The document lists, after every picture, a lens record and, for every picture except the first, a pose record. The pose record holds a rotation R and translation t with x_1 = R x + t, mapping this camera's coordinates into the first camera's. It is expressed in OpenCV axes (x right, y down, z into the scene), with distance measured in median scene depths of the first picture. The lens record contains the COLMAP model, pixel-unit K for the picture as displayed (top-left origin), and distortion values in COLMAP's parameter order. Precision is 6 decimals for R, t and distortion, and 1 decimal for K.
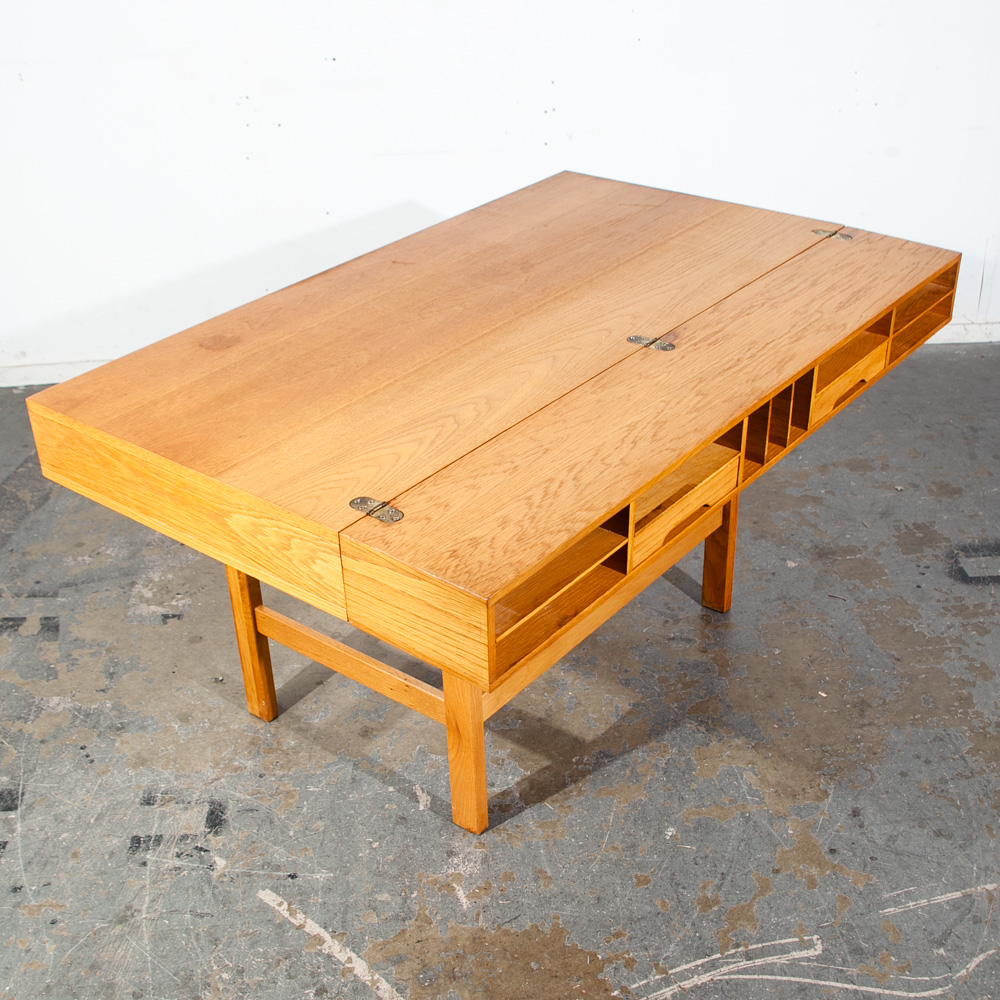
lens RADIAL K [[1332.8, 0, 489.2], [0, 1332.8, 542.7], [0, 0, 1]] dist [-0.148168, 0.098908]
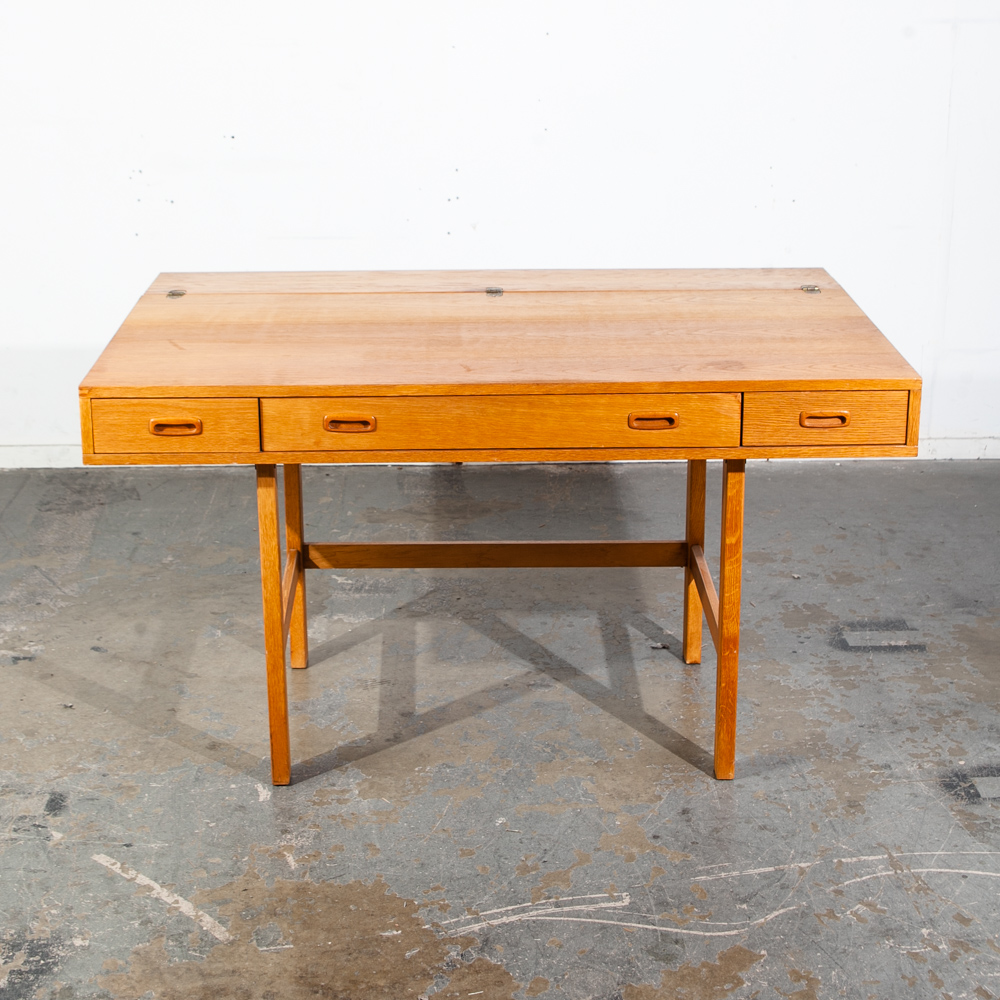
lens RADIAL K [[1908.3, 0, 500.5], [0, 1908.3, 435.2], [0, 0, 1]] dist [-0.024830, 0.156427]
pose [[0.999269, 0.034499, 0.016455, 0.094982], [-0.029359, 0.968447, -0.247483, 0.275273], [-0.024473, 0.246819, 0.968753, -0.473251]]
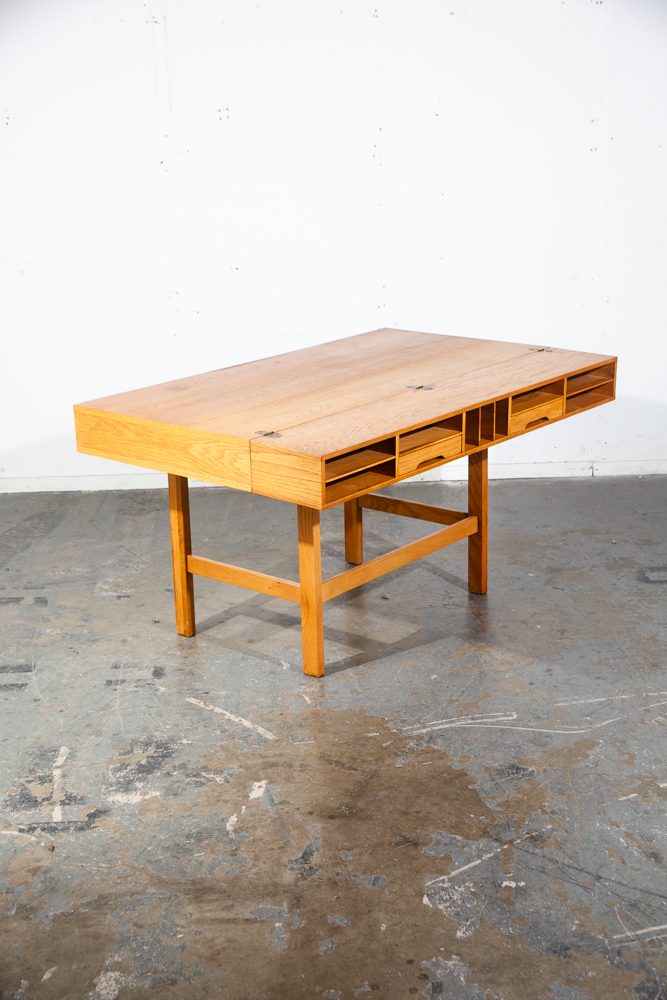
lens RADIAL K [[1422.7, 0, 332.0], [0, 1422.7, 518.3], [0, 0, 1]] dist [0.088803, 0.111384]
pose [[0.999685, 0.015039, -0.020082, 0.038996], [-0.019482, 0.969665, -0.243662, 0.432685], [0.015808, 0.243976, 0.969652, -0.731459]]
